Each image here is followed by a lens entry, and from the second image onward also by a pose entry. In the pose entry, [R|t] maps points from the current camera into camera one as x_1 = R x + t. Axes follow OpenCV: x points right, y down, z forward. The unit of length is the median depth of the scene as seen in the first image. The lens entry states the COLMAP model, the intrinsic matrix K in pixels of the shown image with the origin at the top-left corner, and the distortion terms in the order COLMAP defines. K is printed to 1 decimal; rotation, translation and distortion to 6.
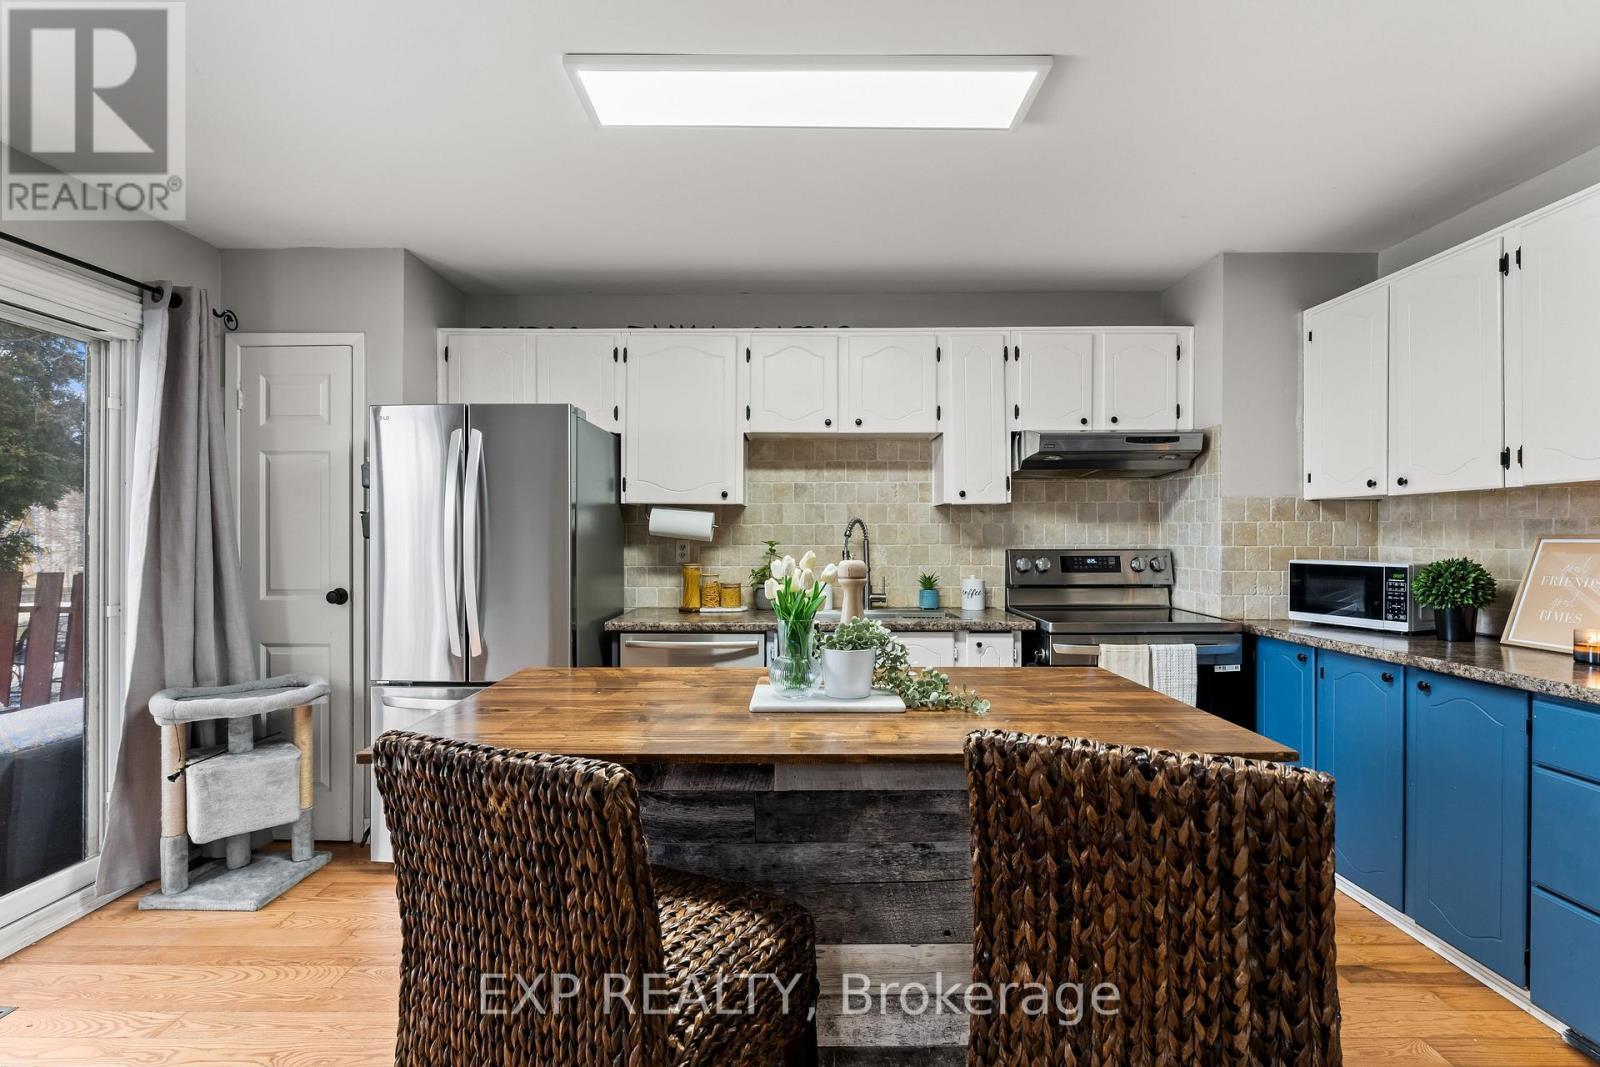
lens RADIAL K [[776.3, 0, 796.2], [0, 776.3, 539.7], [0, 0, 1]] dist [-0.000206, -0.000875]
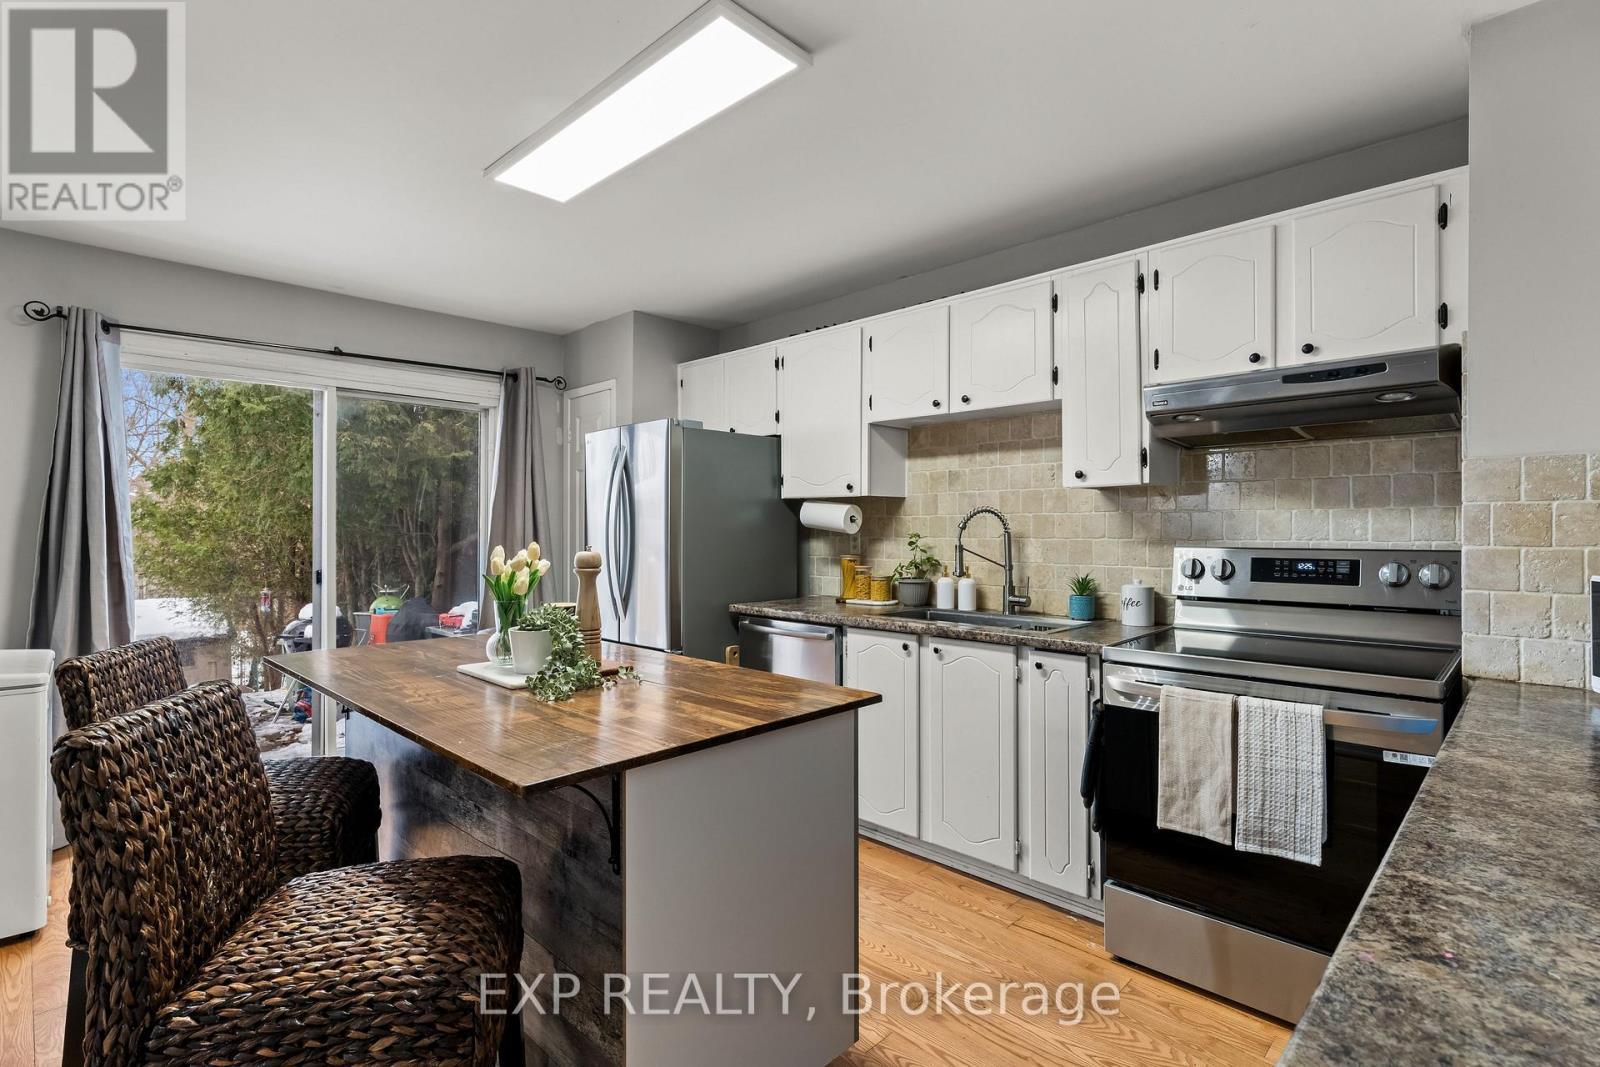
lens RADIAL K [[776.3, 0, 800.7], [0, 776.3, 529.2], [0, 0, 1]] dist [-0.000206, -0.000875]
pose [[0.705266, 0.000807, -0.708943, 0.570976], [-0.002867, 0.999994, -0.001714, -0.001595], [0.708937, 0.003242, 0.705264, 0.245611]]
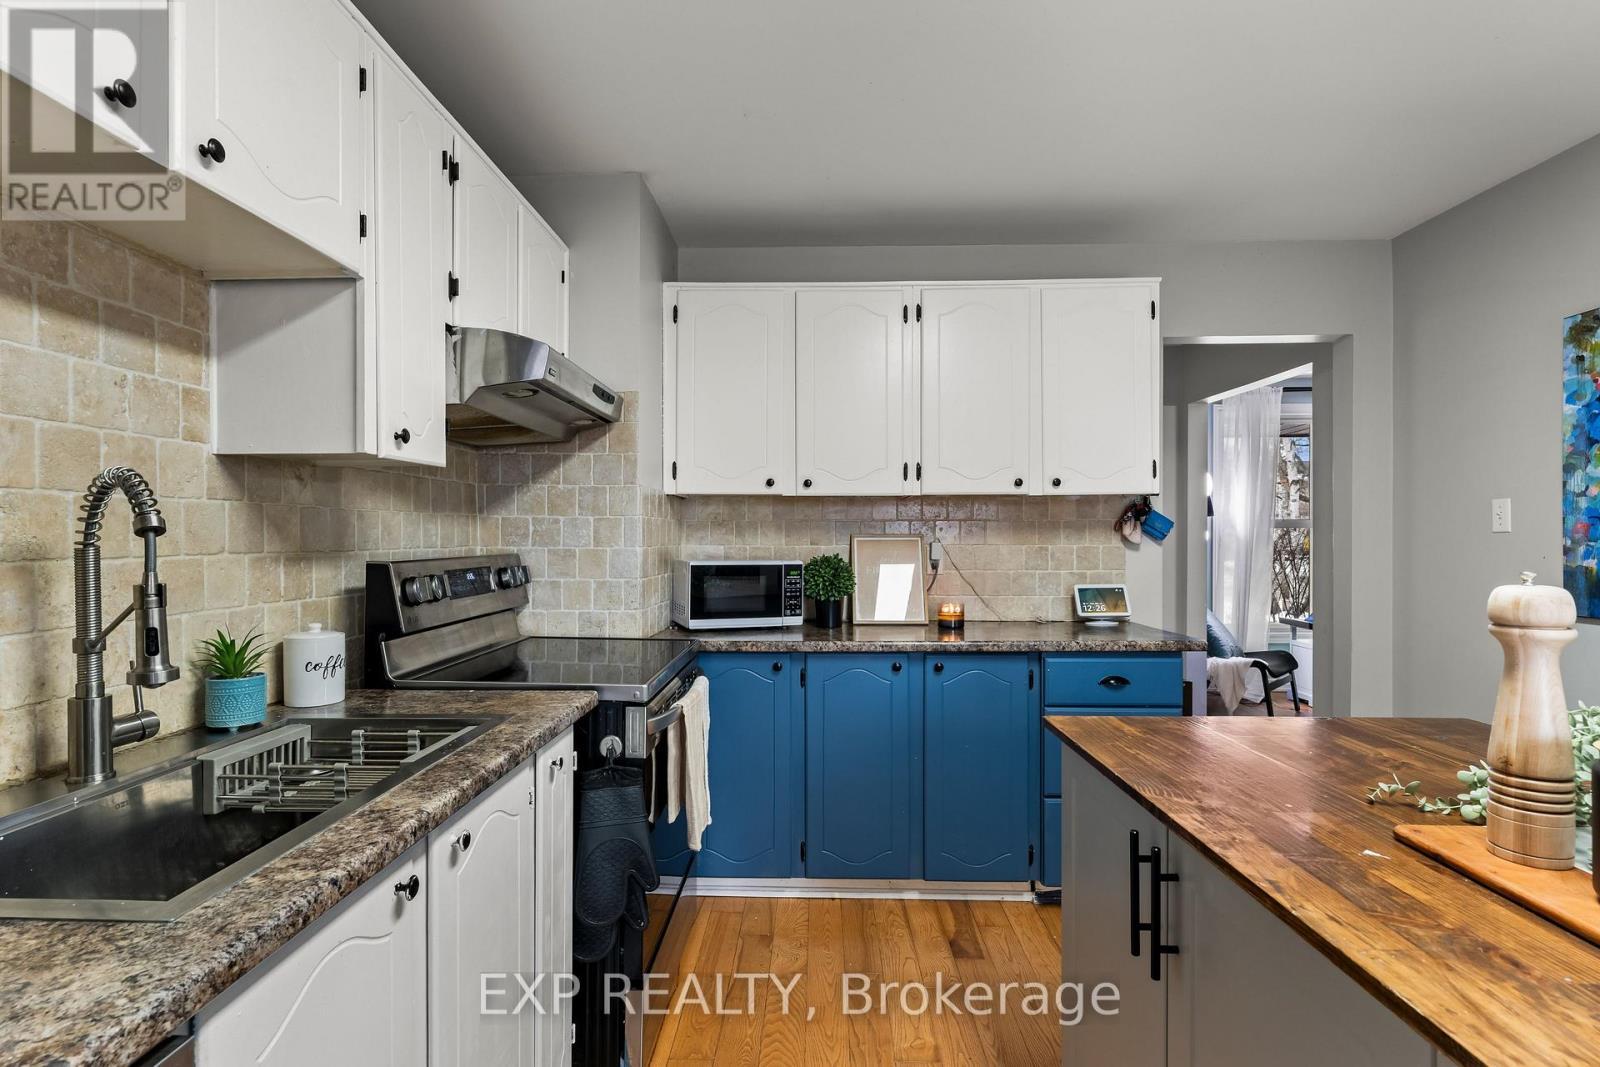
lens RADIAL K [[776.3, 0, 796.7], [0, 776.3, 536.5], [0, 0, 1]] dist [-0.000206, -0.000875]
pose [[0.023059, -0.000056, 0.999734, -0.214078], [0.005400, 0.999985, -0.000069, -0.001573], [-0.999720, 0.005400, 0.023059, 0.768622]]
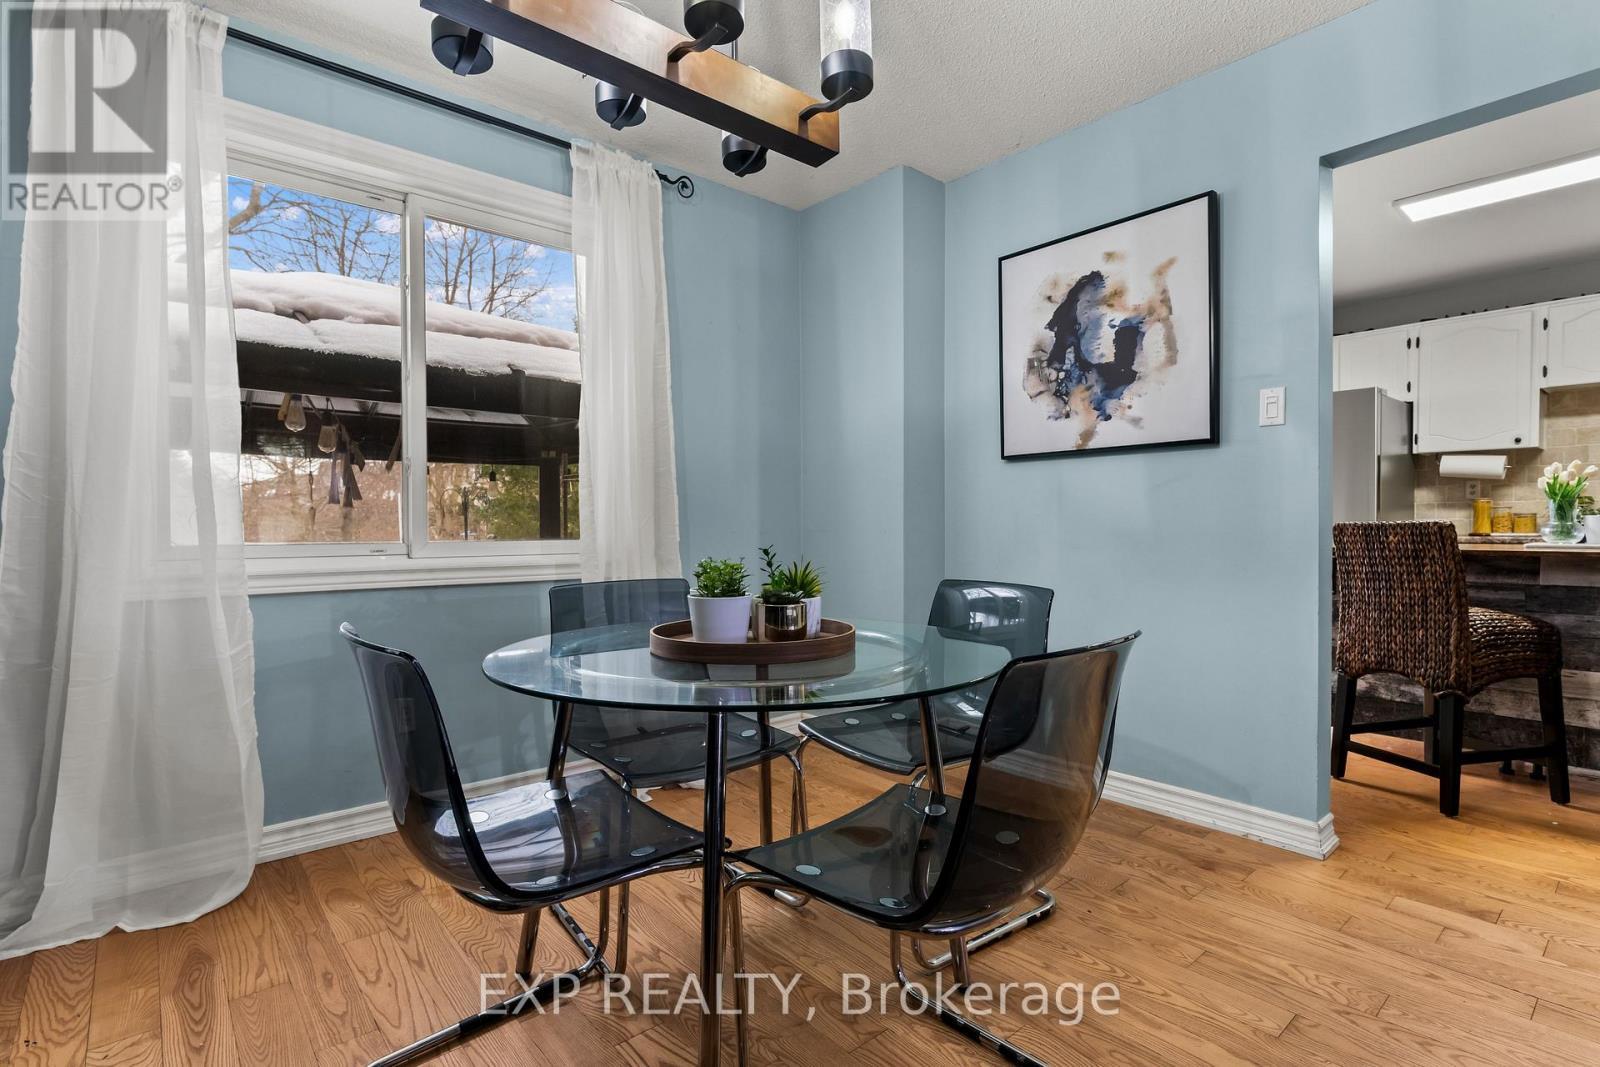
lens RADIAL K [[776.3, 0, 790.5], [0, 776.3, 536.6], [0, 0, 1]] dist [-0.000206, -0.000875]
pose [[0.650281, 0.006116, -0.759670, 0.094459], [0.003571, 0.999932, 0.011107, 0.078240], [0.759686, -0.009936, 0.650214, -0.693834]]
